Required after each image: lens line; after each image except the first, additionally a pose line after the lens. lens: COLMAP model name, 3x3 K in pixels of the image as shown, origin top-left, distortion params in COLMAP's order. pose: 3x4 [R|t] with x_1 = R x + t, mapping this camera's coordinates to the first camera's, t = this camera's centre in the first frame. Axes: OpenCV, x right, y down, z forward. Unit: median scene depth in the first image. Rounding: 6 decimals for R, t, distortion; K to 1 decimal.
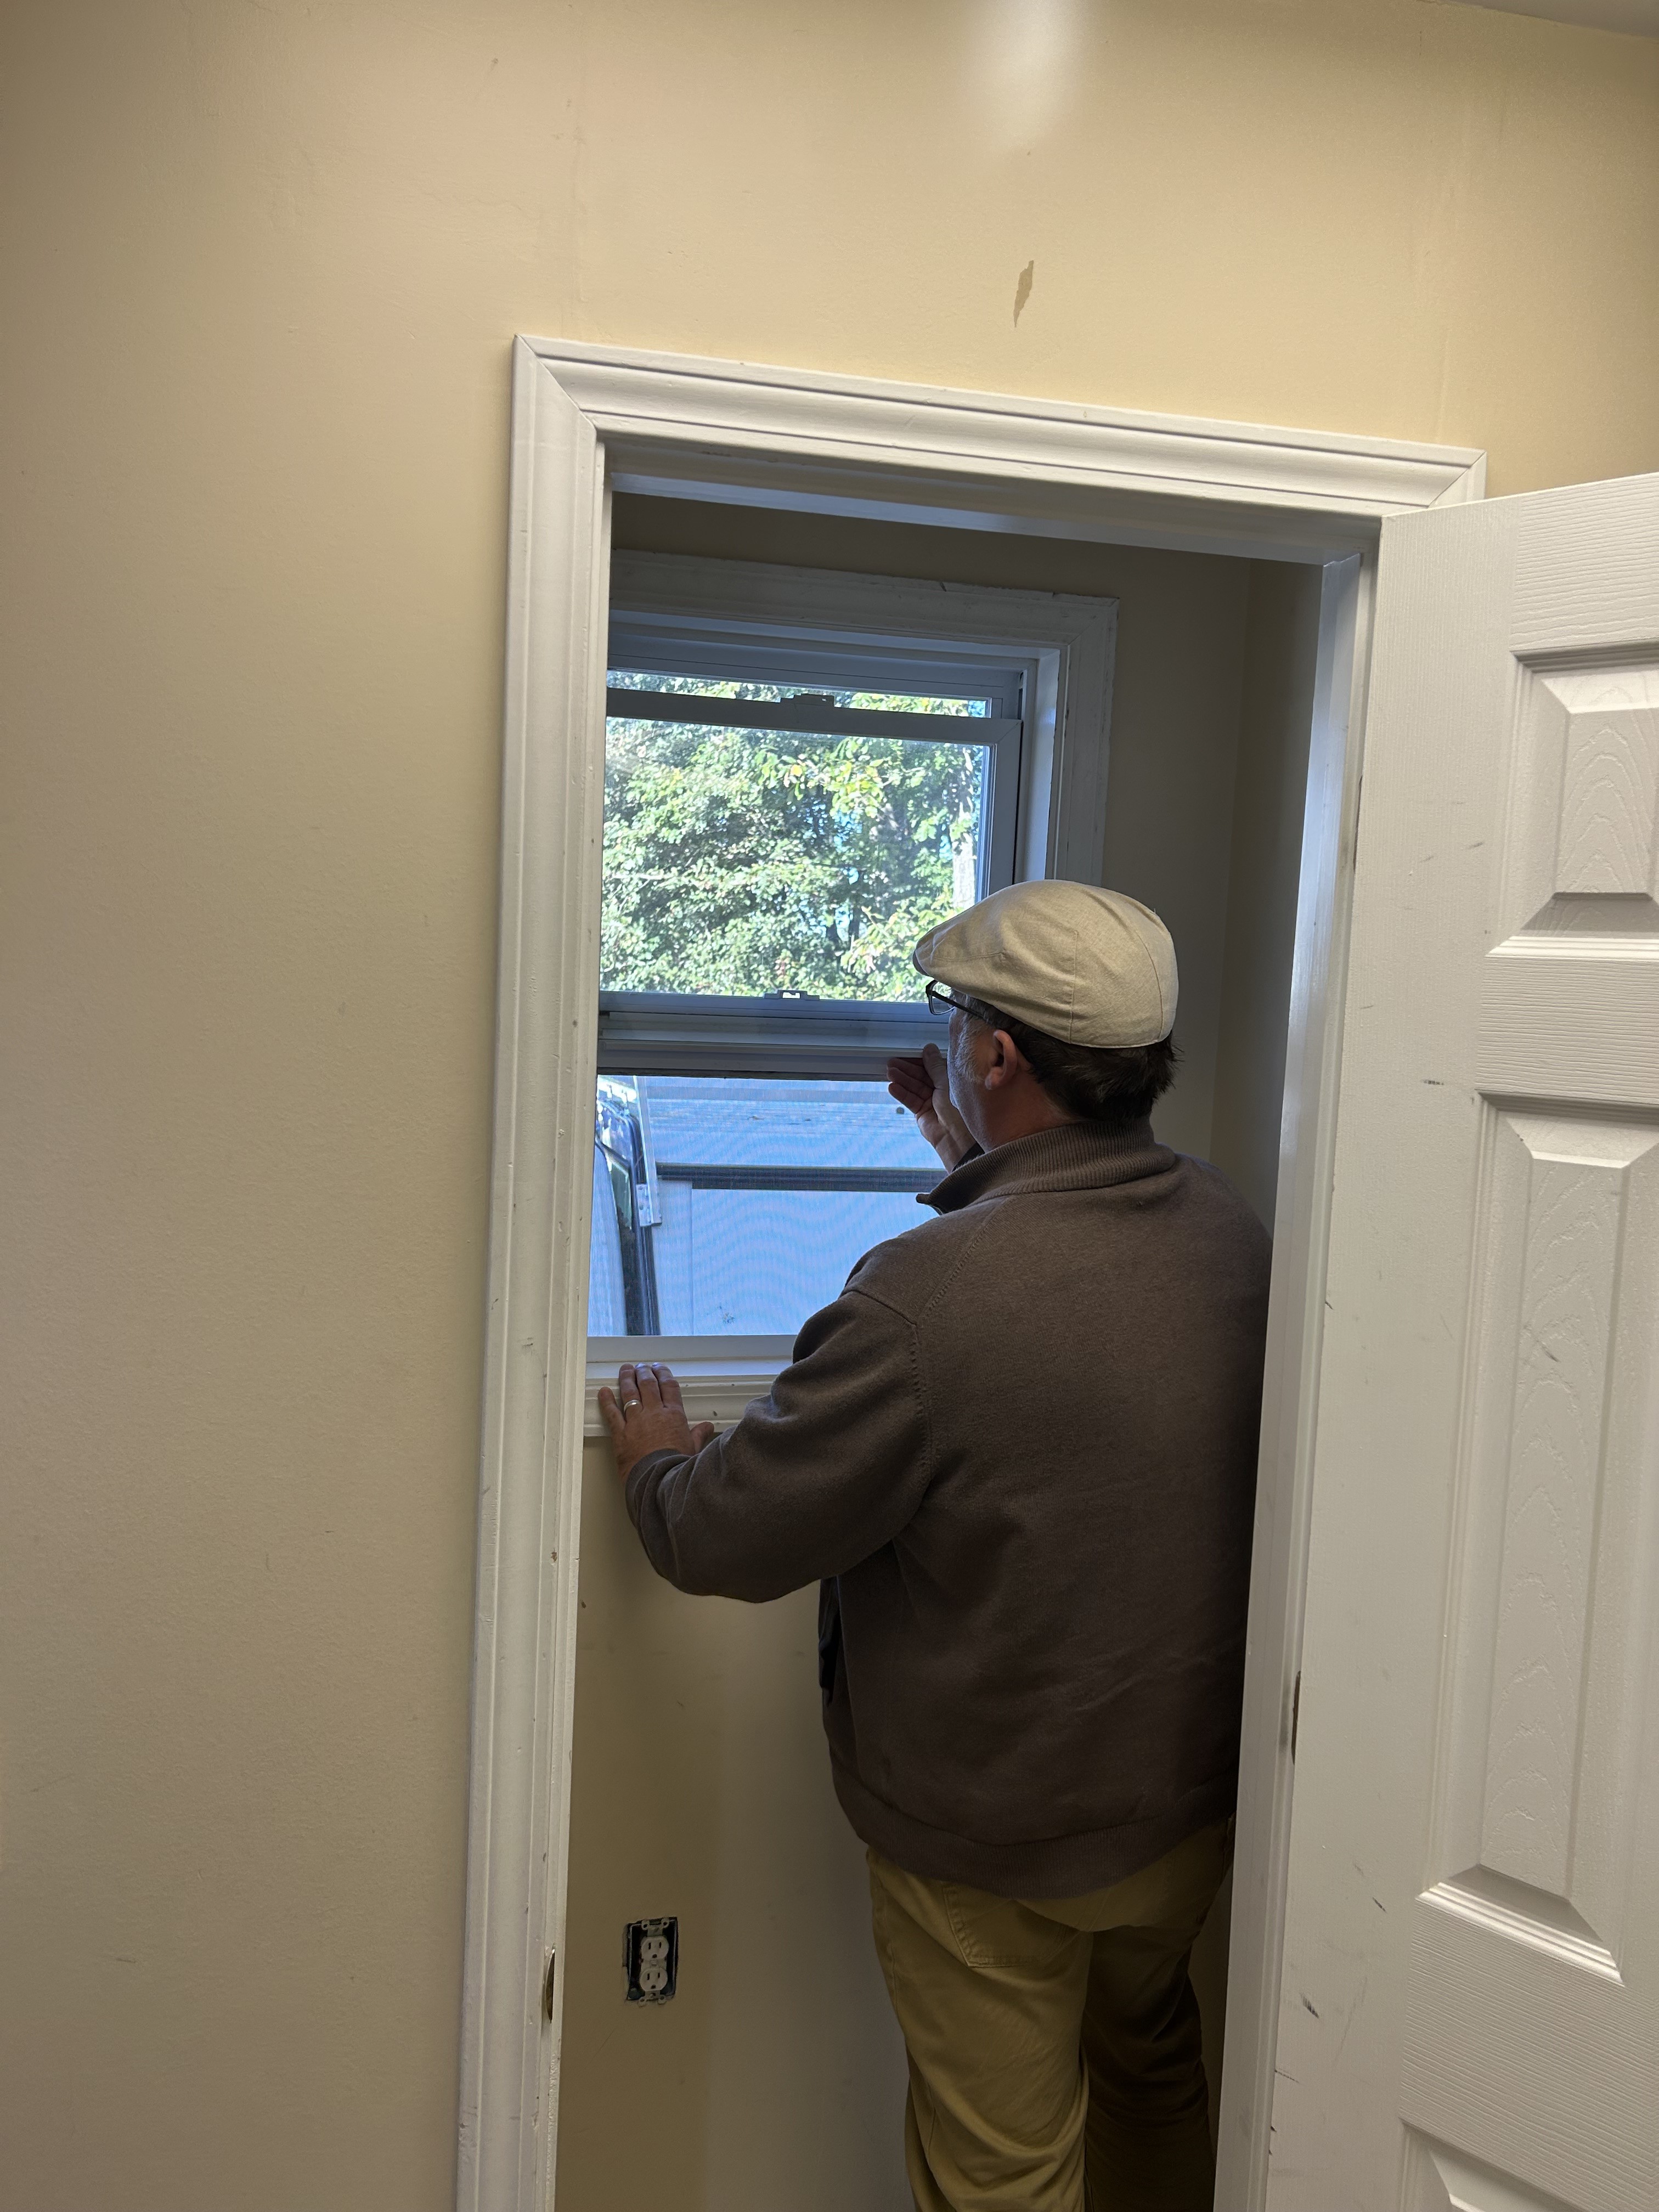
lens RADIAL K [[1660.0, 0, 836.7], [0, 1660.0, 1105.1], [0, 0, 1]] dist [0.039287, -0.004708]
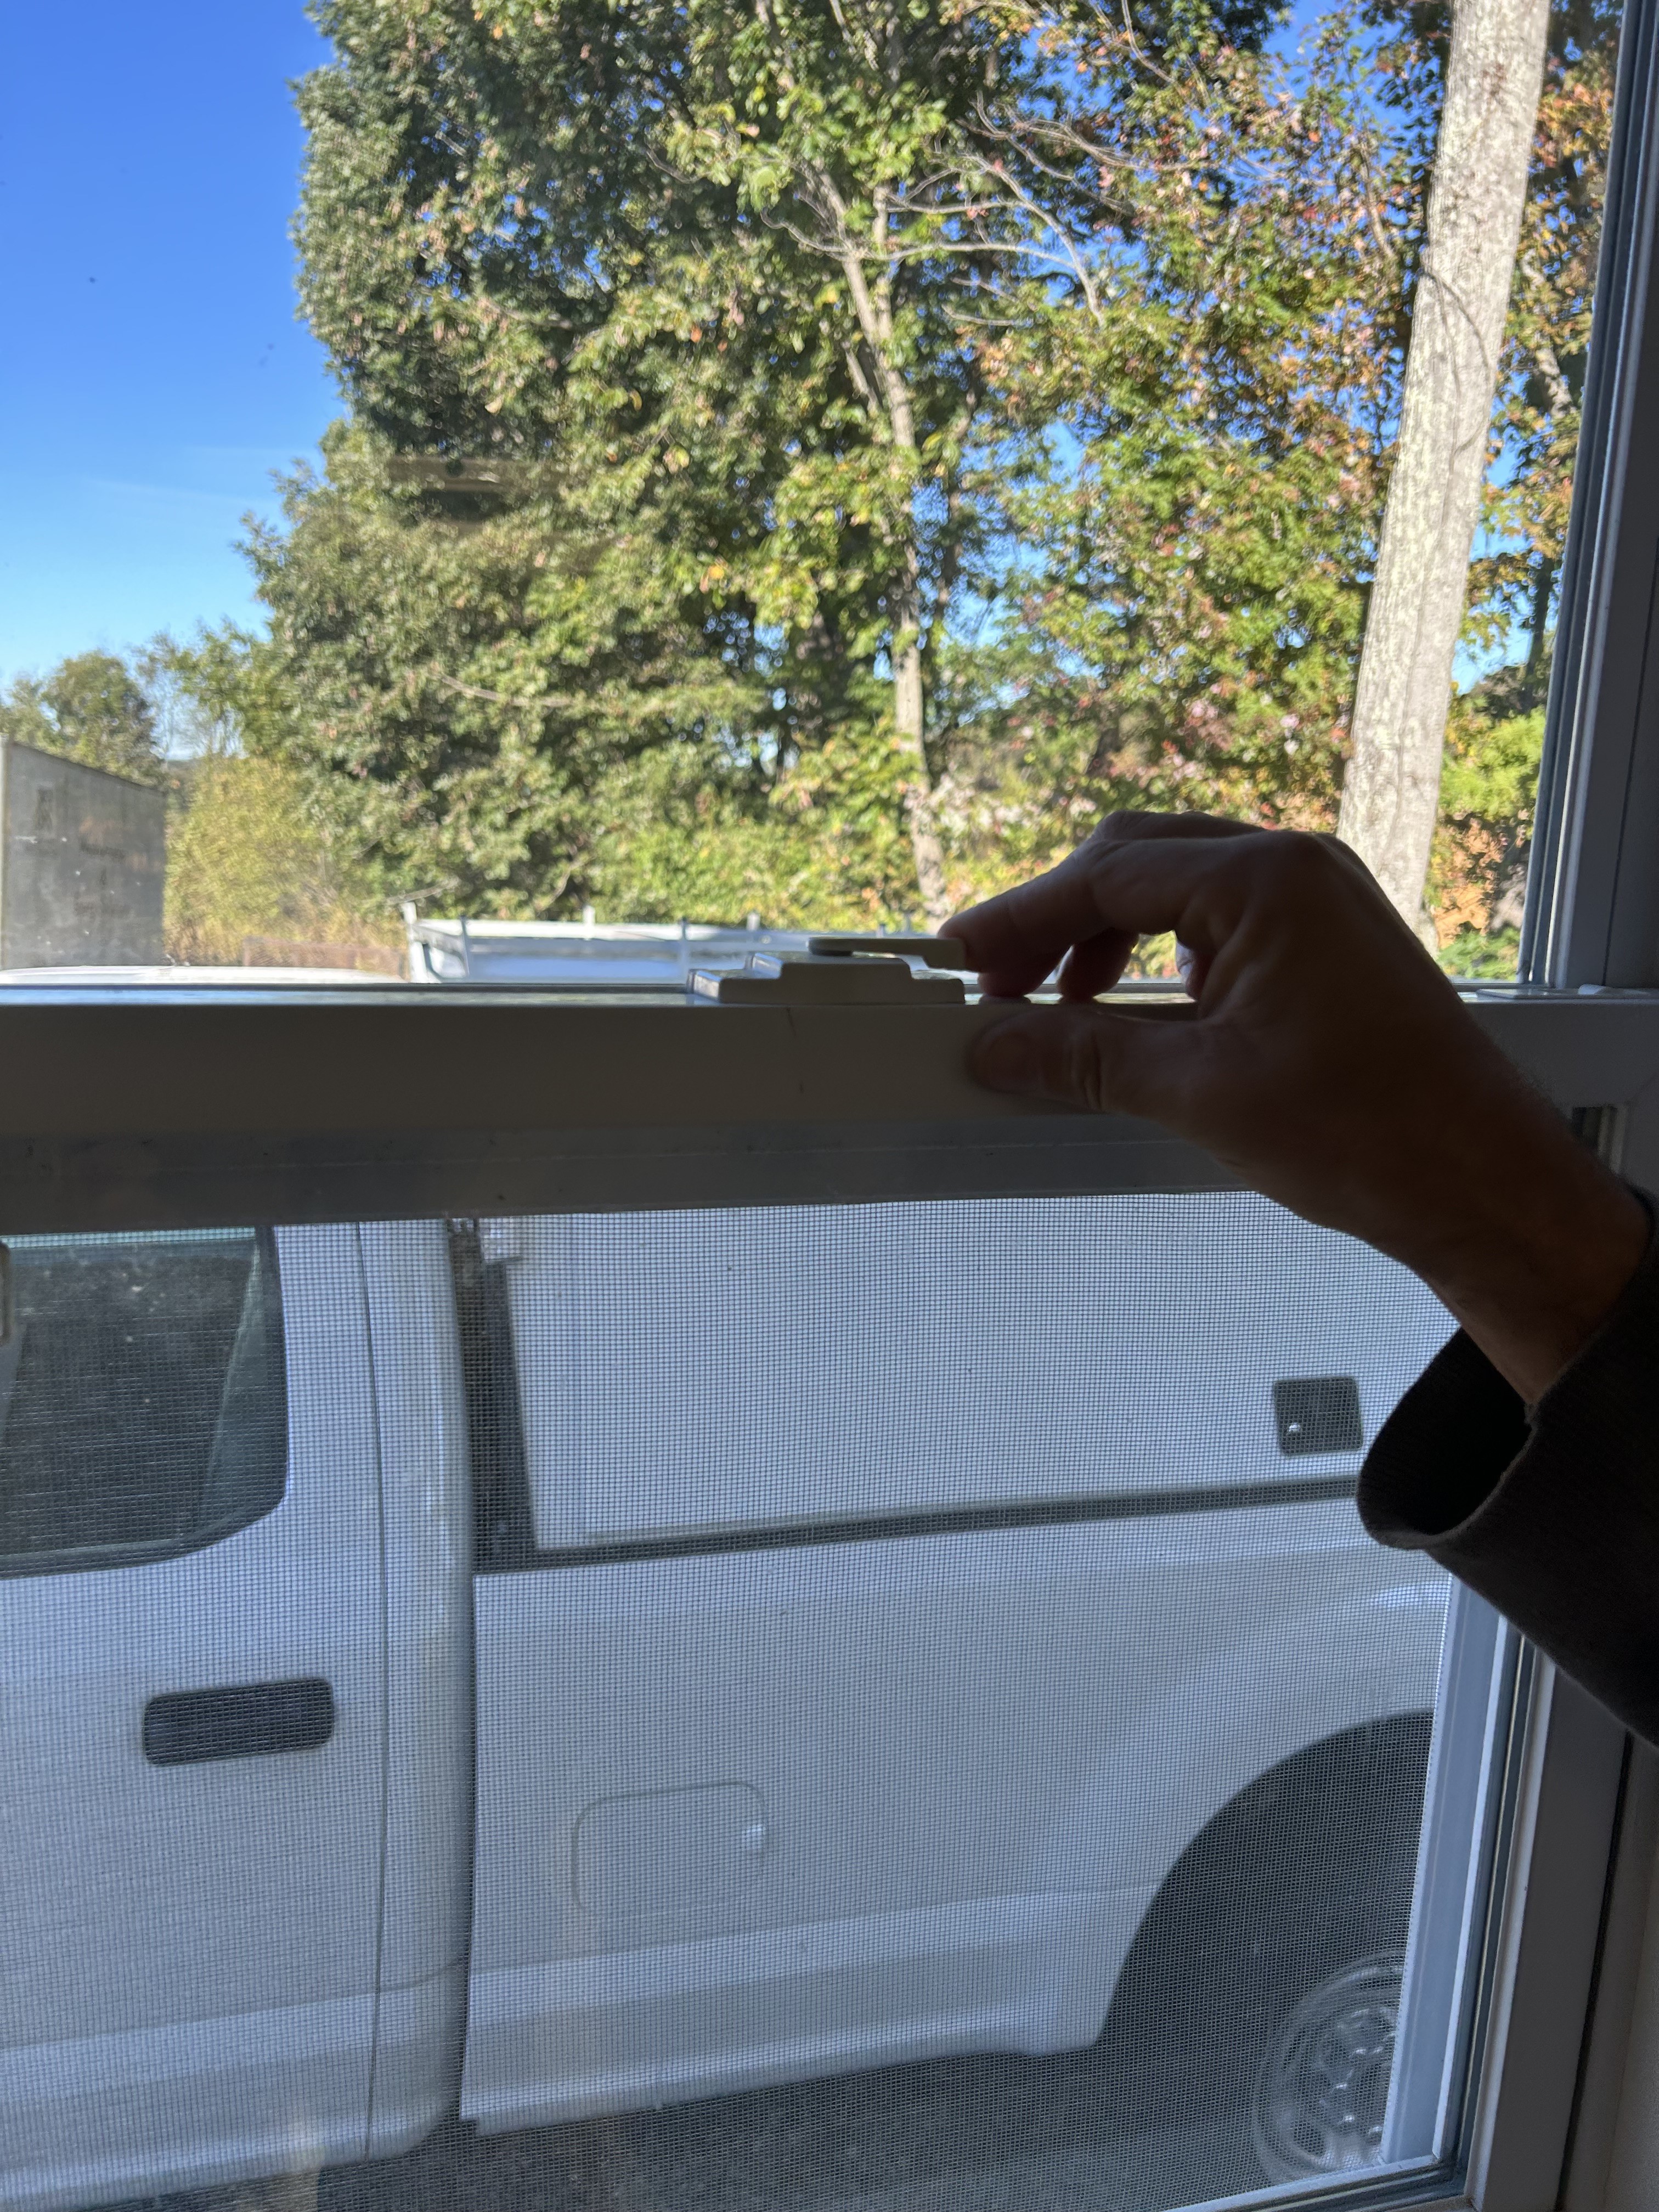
lens RADIAL K [[1660.0, 0, 825.9], [0, 1660.0, 1122.7], [0, 0, 1]] dist [0.039287, -0.004708]
pose [[0.999107, -0.020137, 0.037136, -0.039228], [0.016001, 0.993968, 0.108493, -0.076732], [-0.039097, -0.107802, 0.993403, 0.812244]]
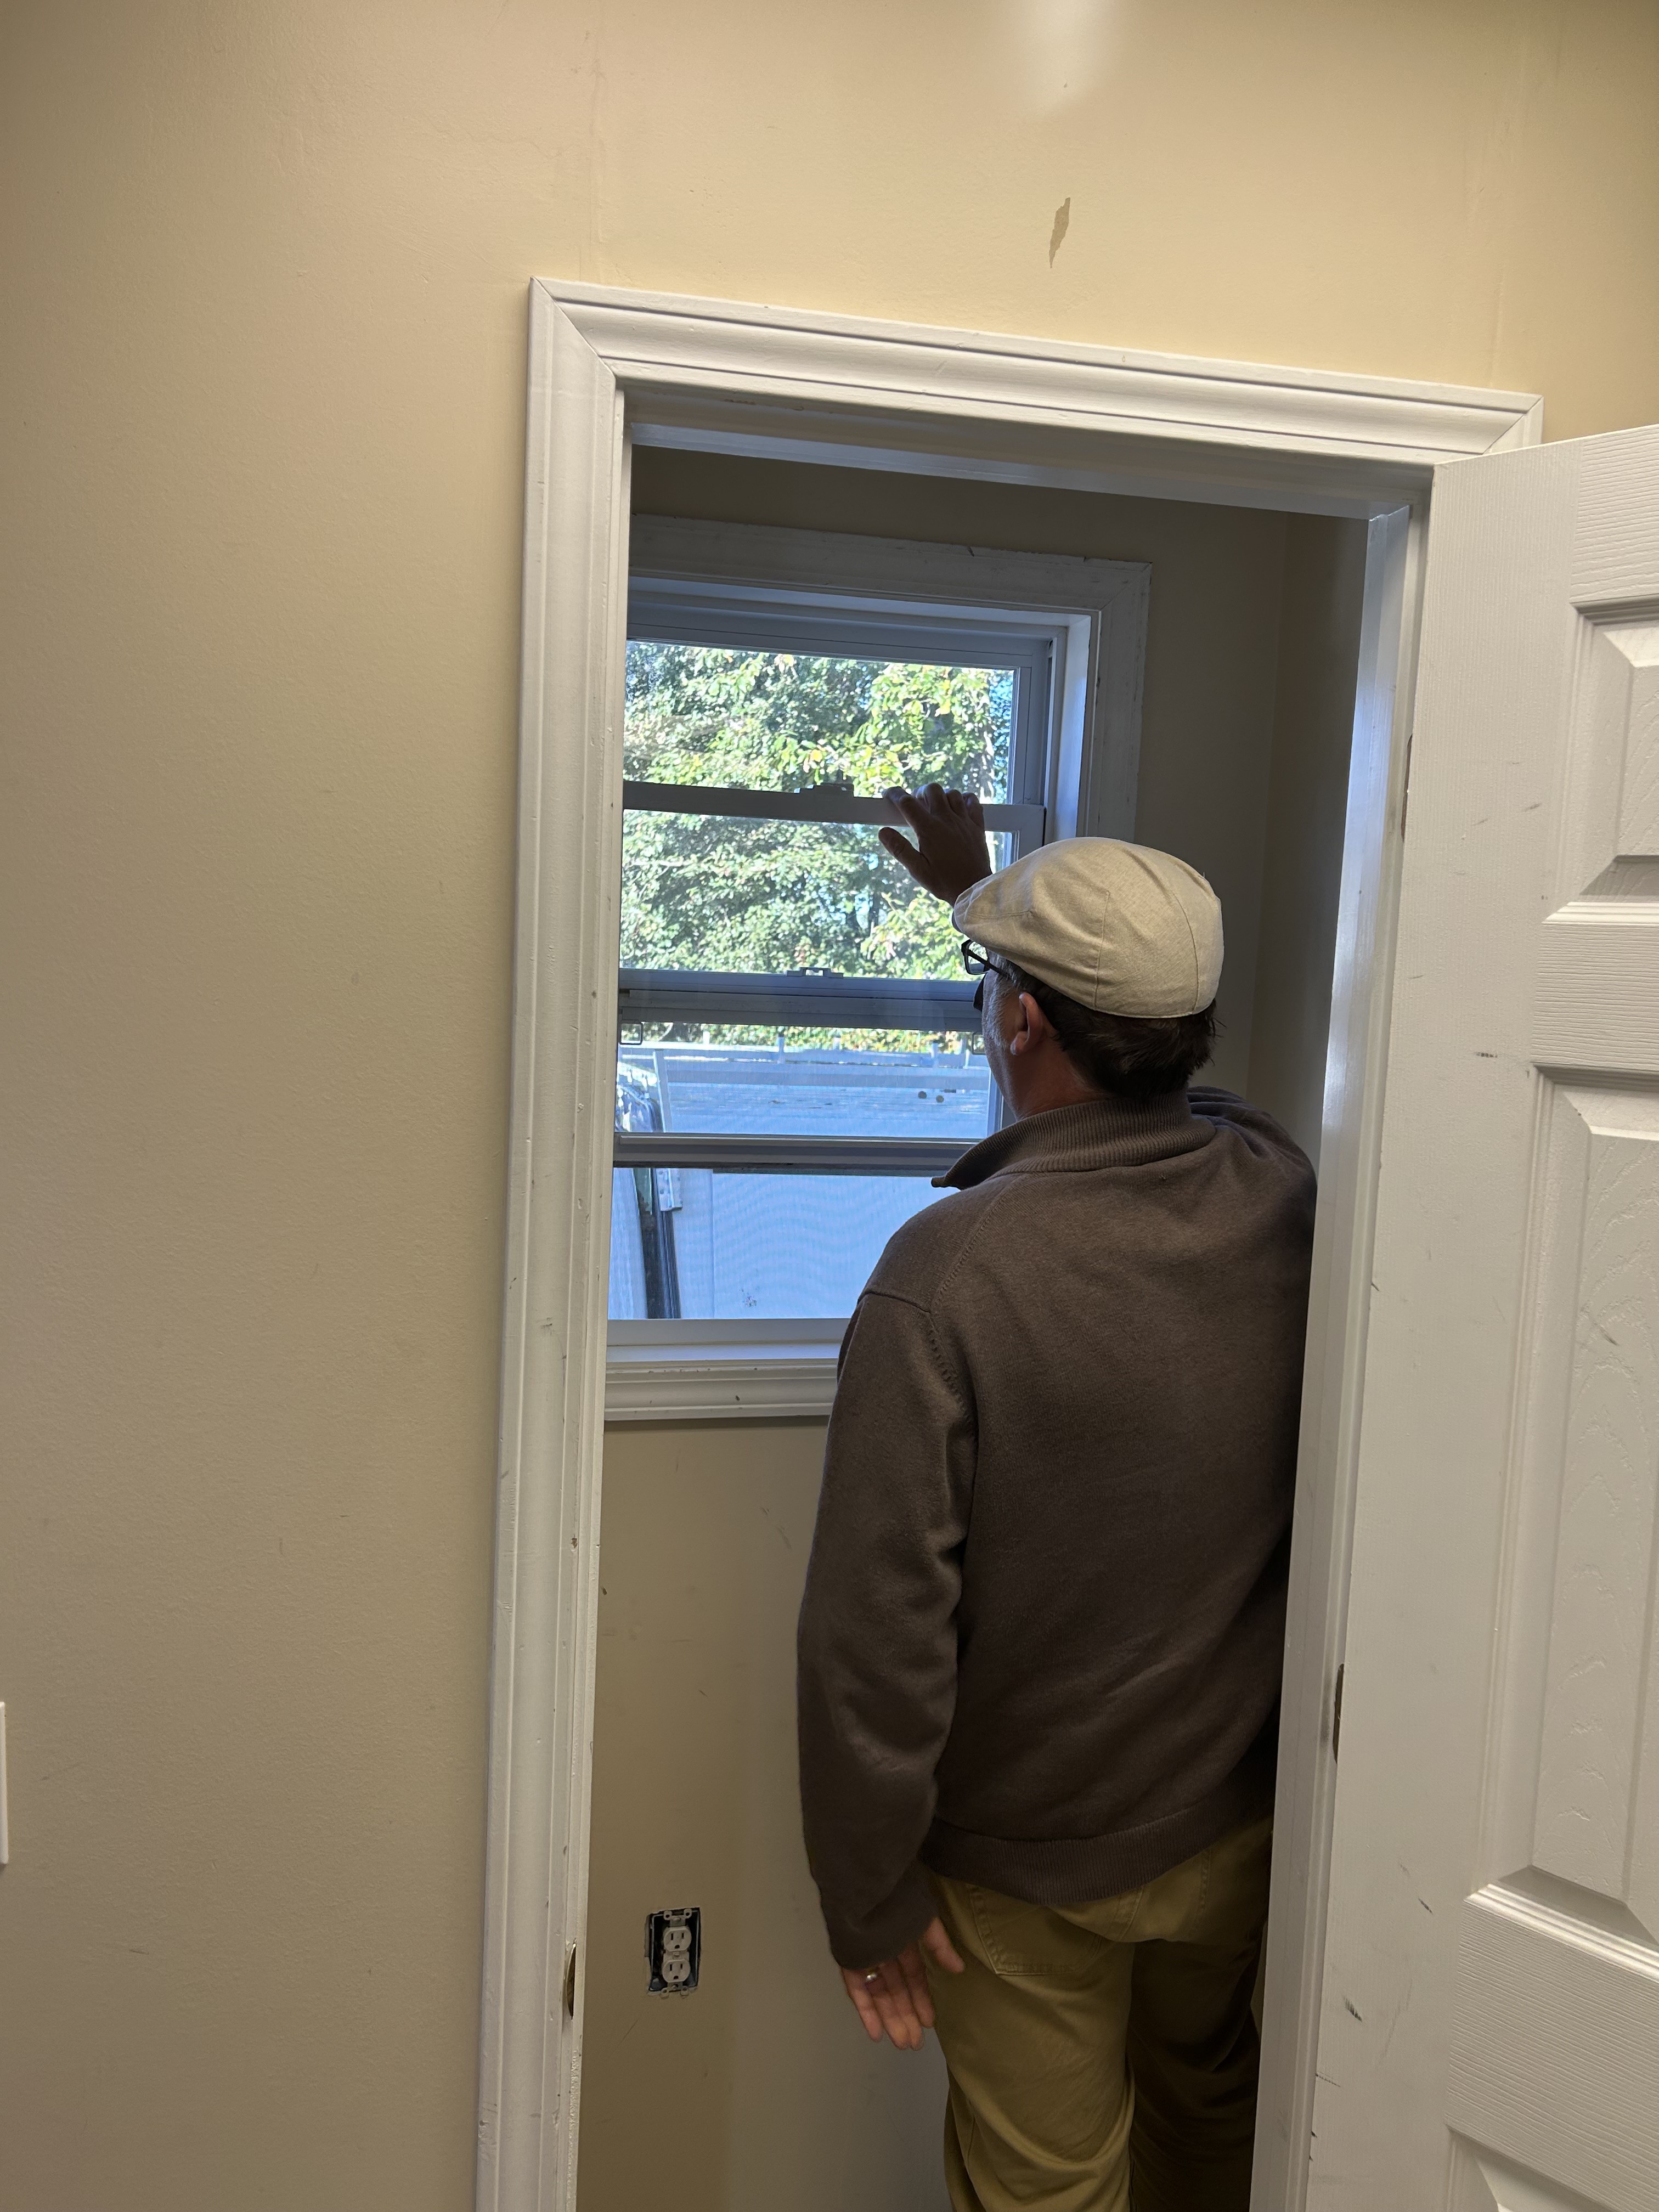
lens RADIAL K [[1660.0, 0, 824.9], [0, 1660.0, 1111.0], [0, 0, 1]] dist [0.039287, -0.004708]
pose [[0.999825, -0.000030, -0.018691, -0.003115], [0.000231, 0.999942, 0.010750, 0.005349], [0.018690, -0.010753, 0.999768, 0.020807]]
